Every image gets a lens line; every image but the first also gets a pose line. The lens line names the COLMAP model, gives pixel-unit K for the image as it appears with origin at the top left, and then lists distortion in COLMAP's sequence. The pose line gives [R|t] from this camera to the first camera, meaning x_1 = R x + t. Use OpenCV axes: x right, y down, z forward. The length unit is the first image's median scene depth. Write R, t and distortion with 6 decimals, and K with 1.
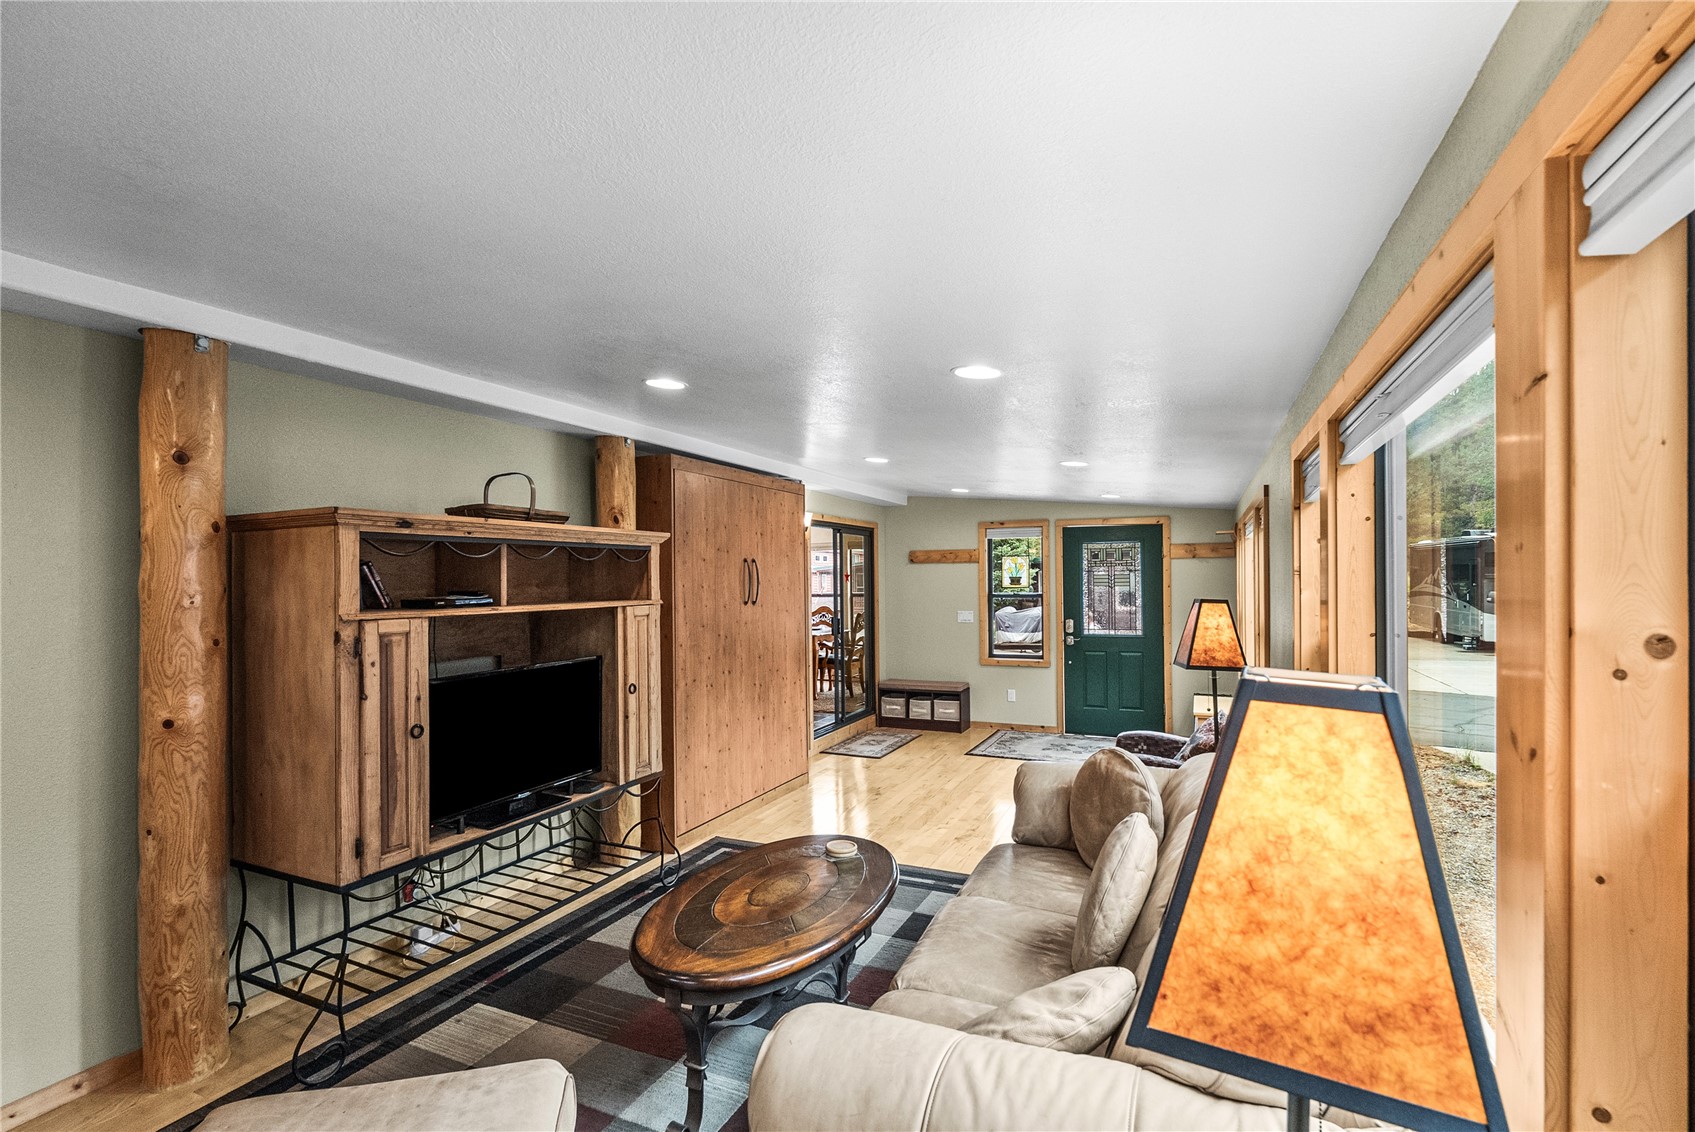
lens RADIAL K [[763.7, 0, 842.5], [0, 763.7, 580.7], [0, 0, 1]] dist [-0.005846, 0.000938]
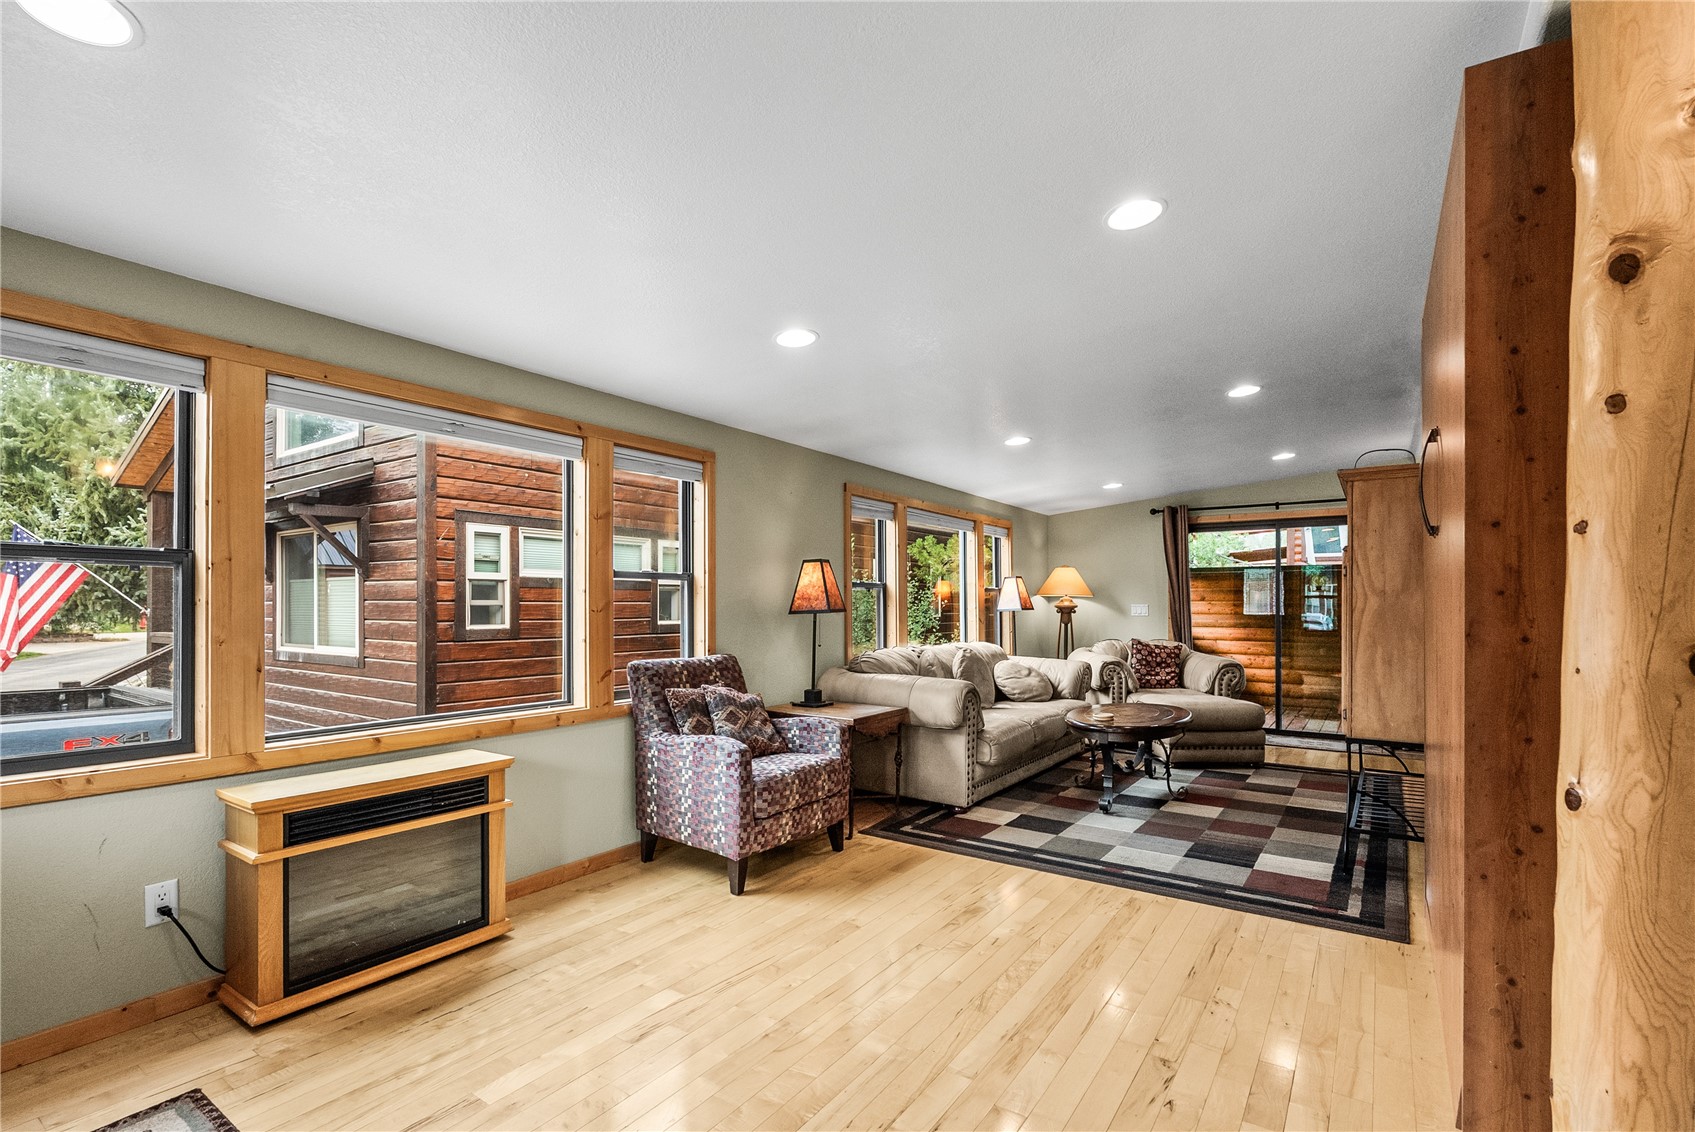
lens RADIAL K [[763.7, 0, 860.6], [0, 763.7, 597.7], [0, 0, 1]] dist [-0.005846, 0.000938]
pose [[-0.987483, 0.010750, 0.157359, 0.099360], [0.008559, 0.999857, -0.014596, 0.051230], [-0.157494, -0.013066, -0.987434, 1.069919]]
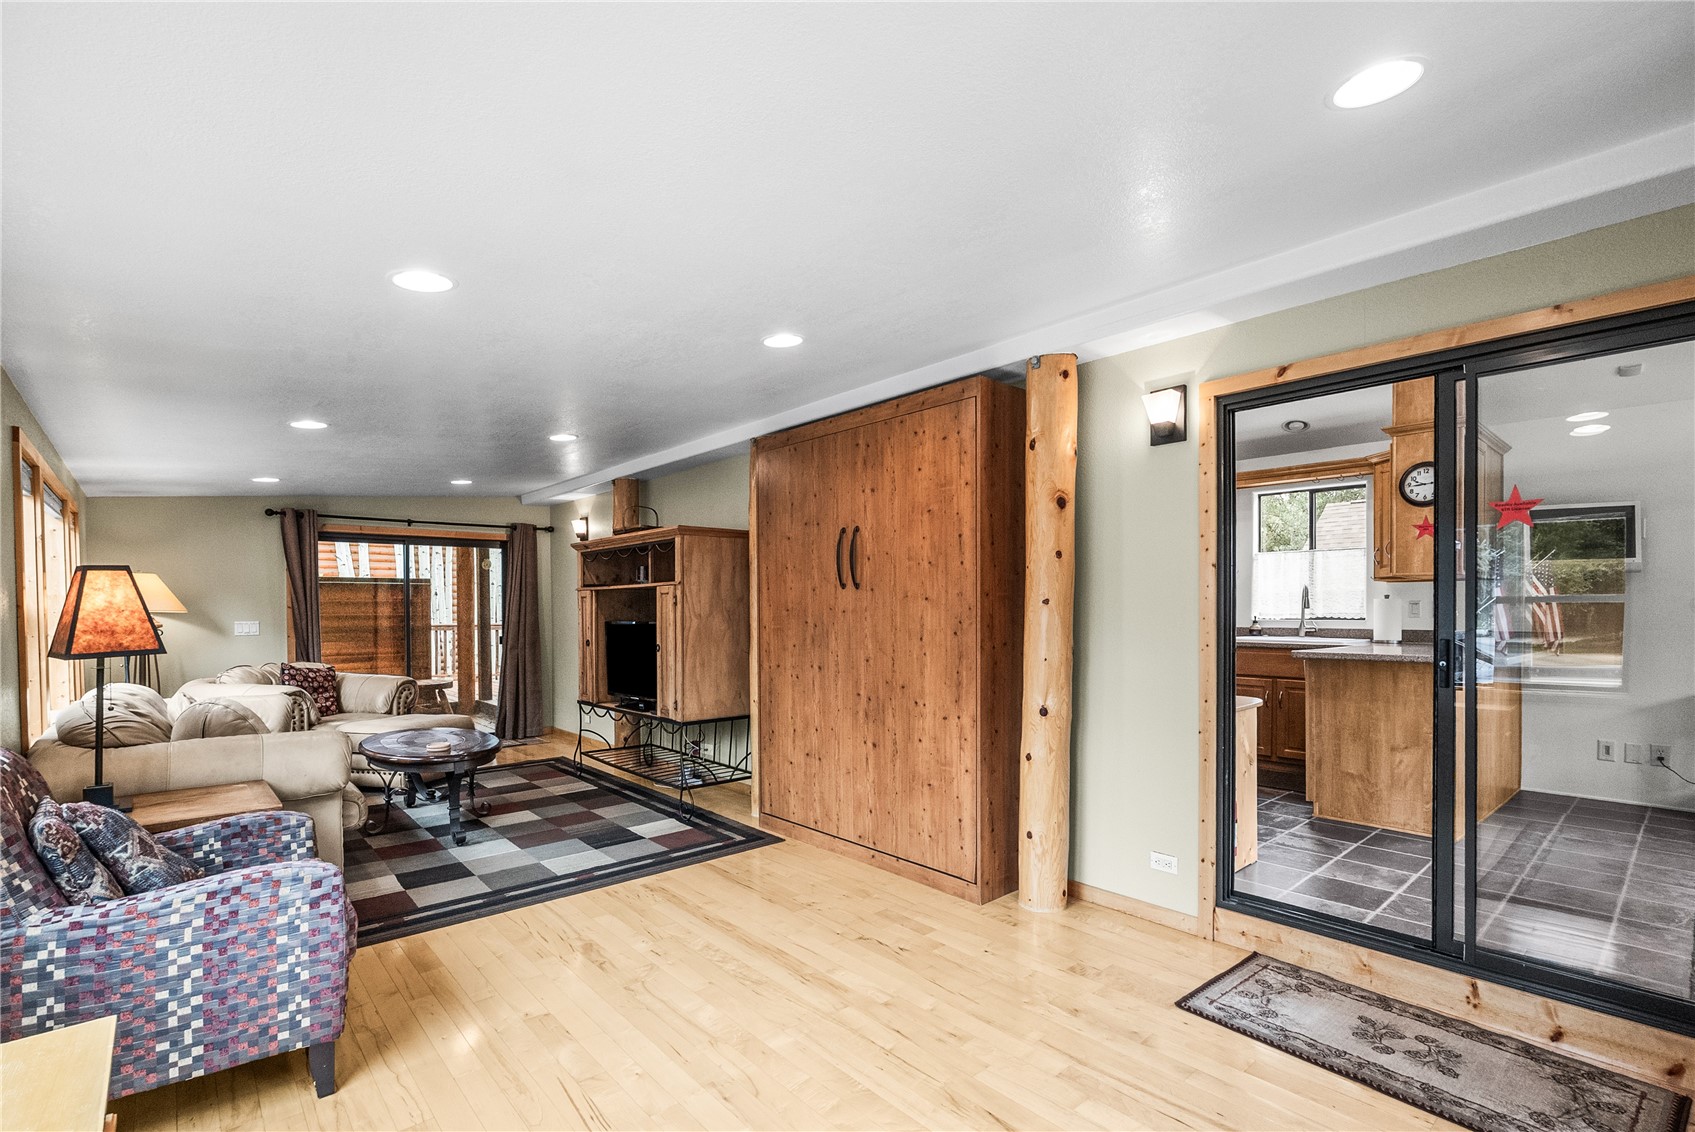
lens RADIAL K [[763.7, 0, 839.8], [0, 763.7, 611.2], [0, 0, 1]] dist [-0.005846, 0.000938]
pose [[-0.408015, 0.014943, -0.912853, 0.417794], [0.010881, 0.999875, 0.011504, 0.033143], [0.912910, -0.005239, -0.408126, 0.938314]]
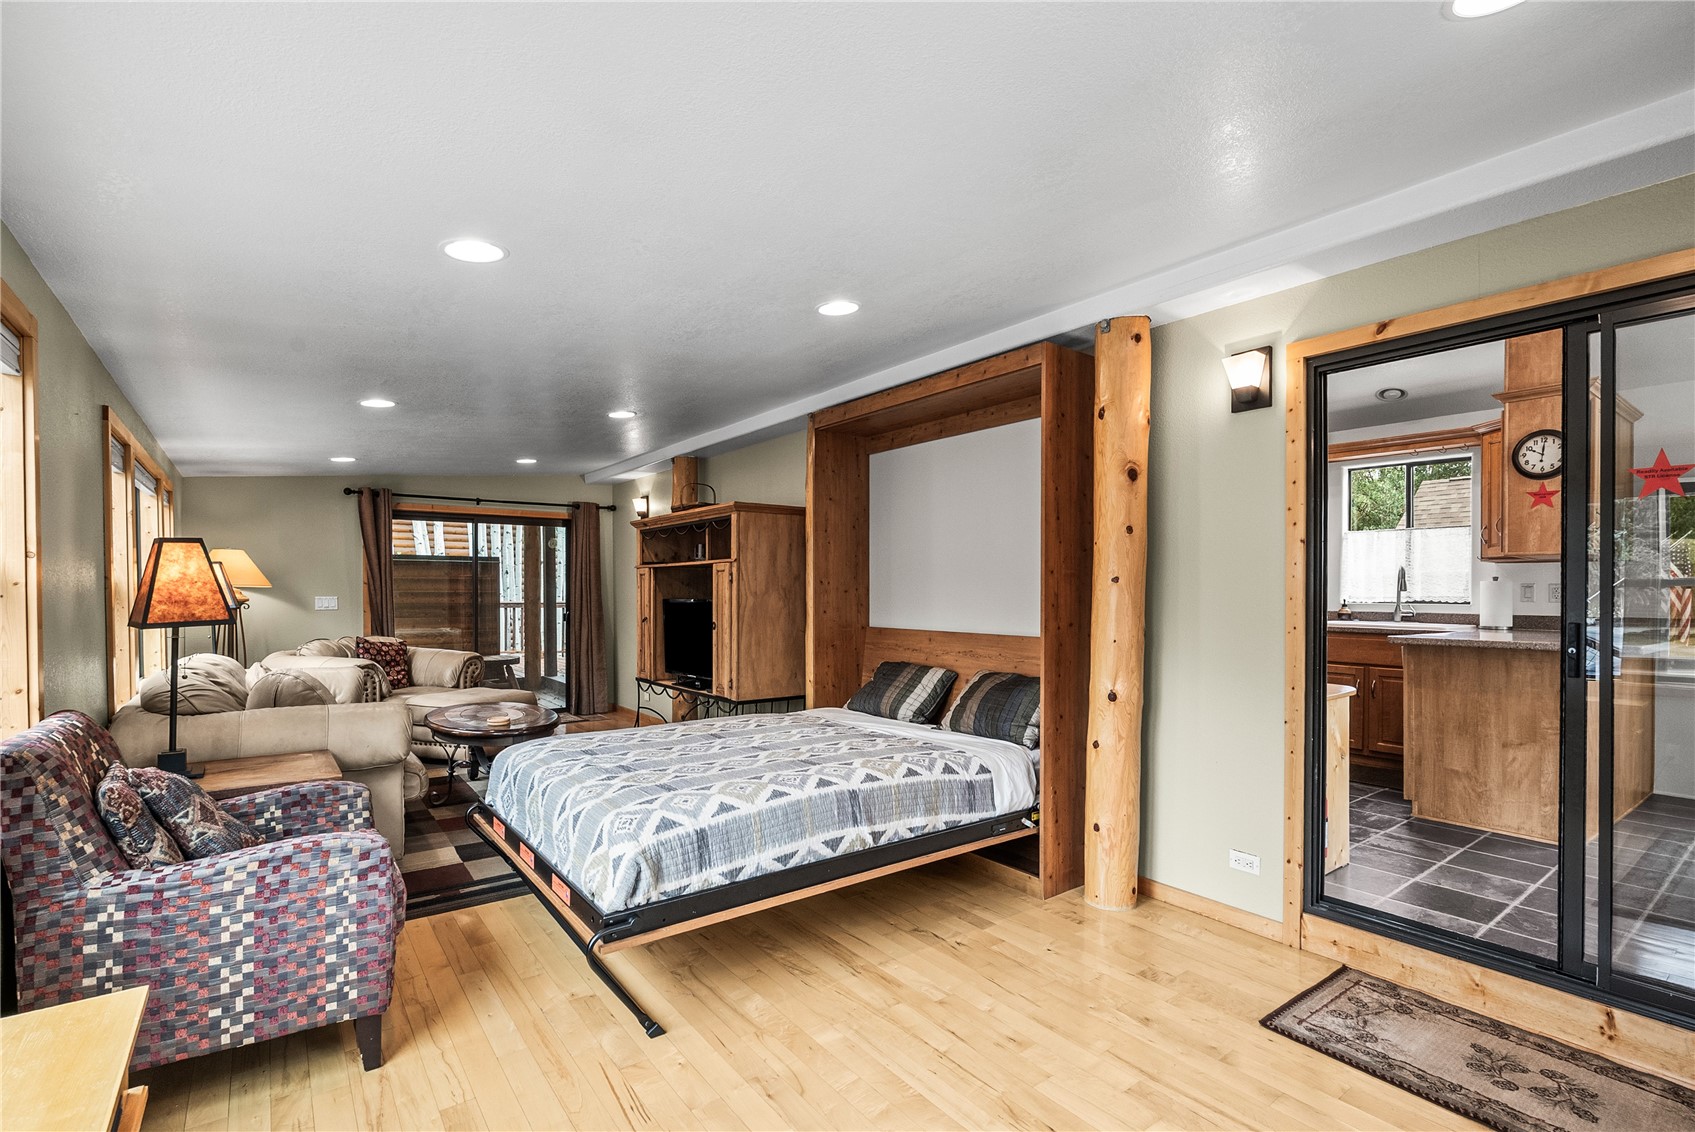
lens RADIAL K [[763.7, 0, 839.8], [0, 763.7, 590.9], [0, 0, 1]] dist [-0.005846, 0.000938]
pose [[-0.478675, 0.008900, -0.877947, 0.403130], [0.003992, 0.999960, 0.007960, 0.036070], [0.877983, 0.000305, -0.478692, 0.934232]]
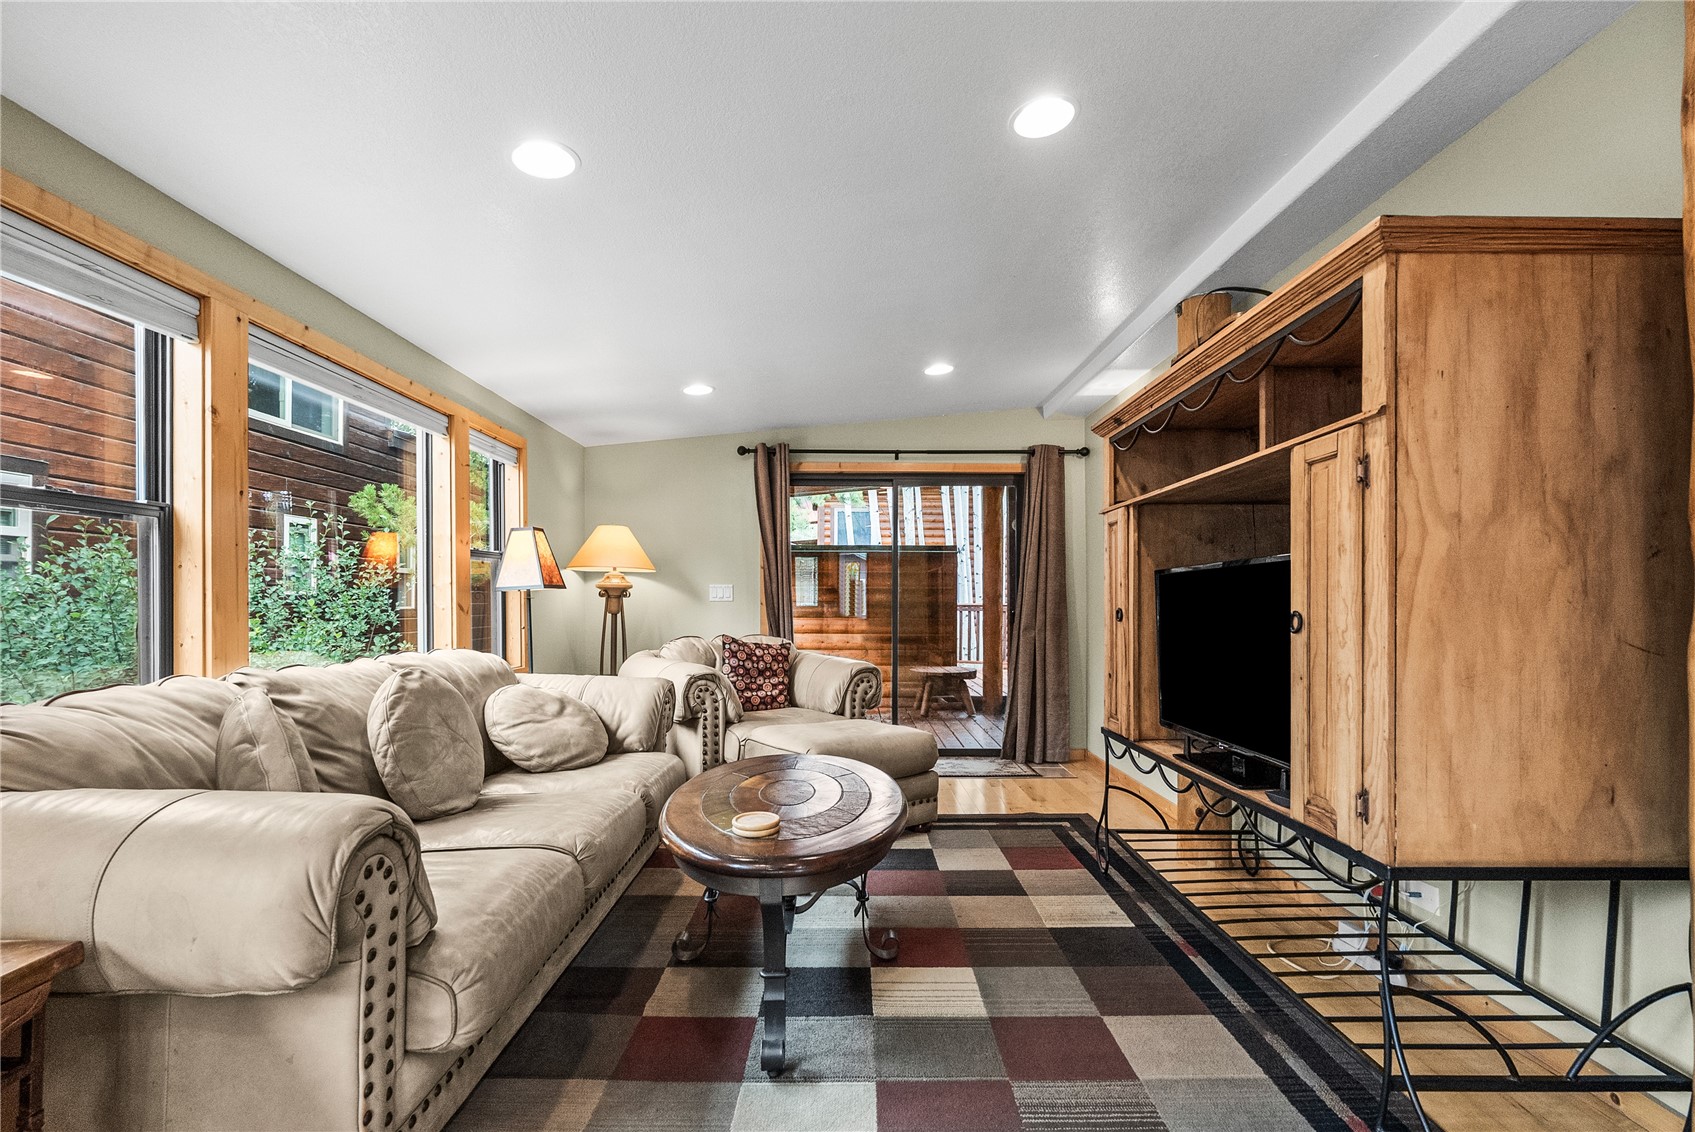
lens RADIAL K [[763.7, 0, 852.6], [0, 763.7, 599.1], [0, 0, 1]] dist [-0.005846, 0.000938]
pose [[-0.902809, 0.006229, -0.429996, 0.084794], [0.007450, 0.999972, -0.001158, 0.064260], [0.429977, -0.004249, -0.902830, 0.663520]]
